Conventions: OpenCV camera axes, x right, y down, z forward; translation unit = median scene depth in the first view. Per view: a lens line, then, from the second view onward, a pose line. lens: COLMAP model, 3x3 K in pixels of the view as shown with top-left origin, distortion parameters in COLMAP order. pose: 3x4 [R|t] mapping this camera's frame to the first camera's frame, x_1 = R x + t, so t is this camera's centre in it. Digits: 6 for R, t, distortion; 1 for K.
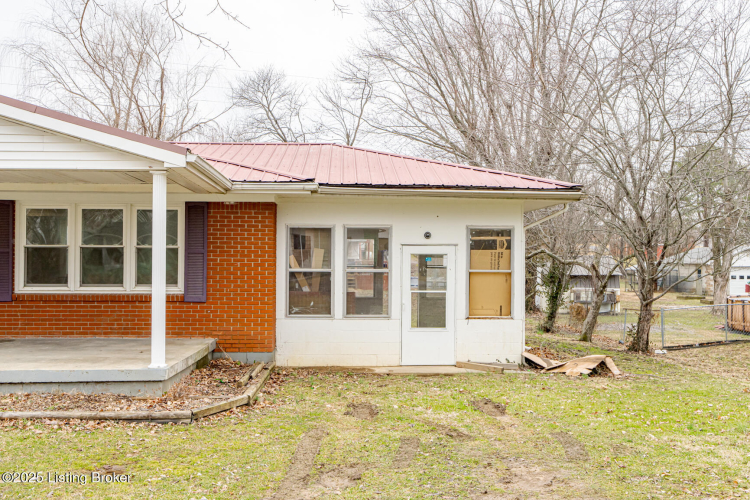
lens RADIAL K [[754.0, 0, 374.8], [0, 754.0, 250.3], [0, 0, 1]] dist [0.006652, 0.000000]
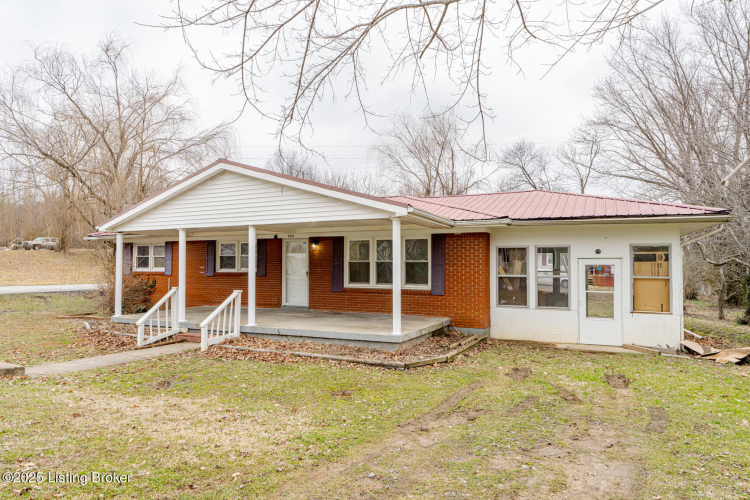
lens RADIAL K [[472.3, 0, 380.2], [0, 472.3, 251.0], [0, 0, 1]] dist [0.008021, -0.002995]
pose [[0.880036, -0.016780, -0.474610, 0.132935], [0.009593, 0.999800, -0.017559, -0.009471], [0.474810, 0.010900, 0.880021, 0.038540]]
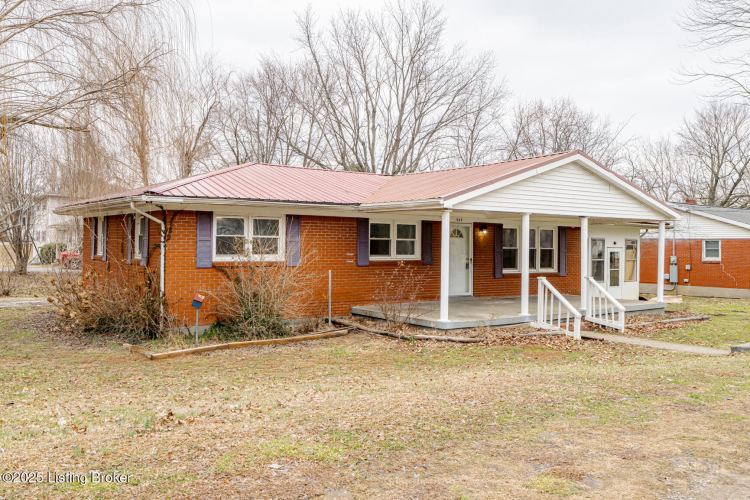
lens RADIAL K [[626.7, 0, 367.0], [0, 626.7, 242.8], [0, 0, 1]] dist [-0.003202, 0.010515]
pose [[0.839462, 0.008092, 0.543358, -1.511178], [-0.015219, 0.999847, 0.008624, -0.025694], [-0.543205, -0.015509, 0.839457, -0.113984]]
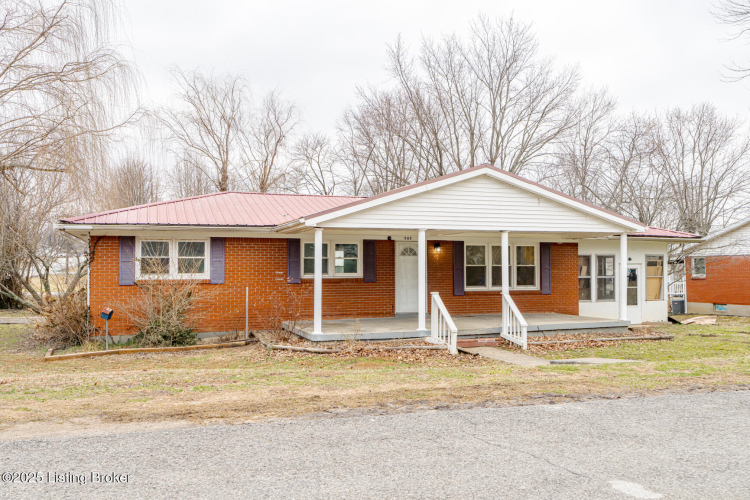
lens RADIAL K [[625.7, 0, 378.8], [0, 625.7, 256.6], [0, 0, 1]] dist [0.010946, -0.020981]
pose [[0.952996, 0.000105, 0.302983, -1.080185], [0.002586, 0.999961, -0.008482, -0.014415], [-0.302972, 0.008867, 0.952958, -0.382307]]
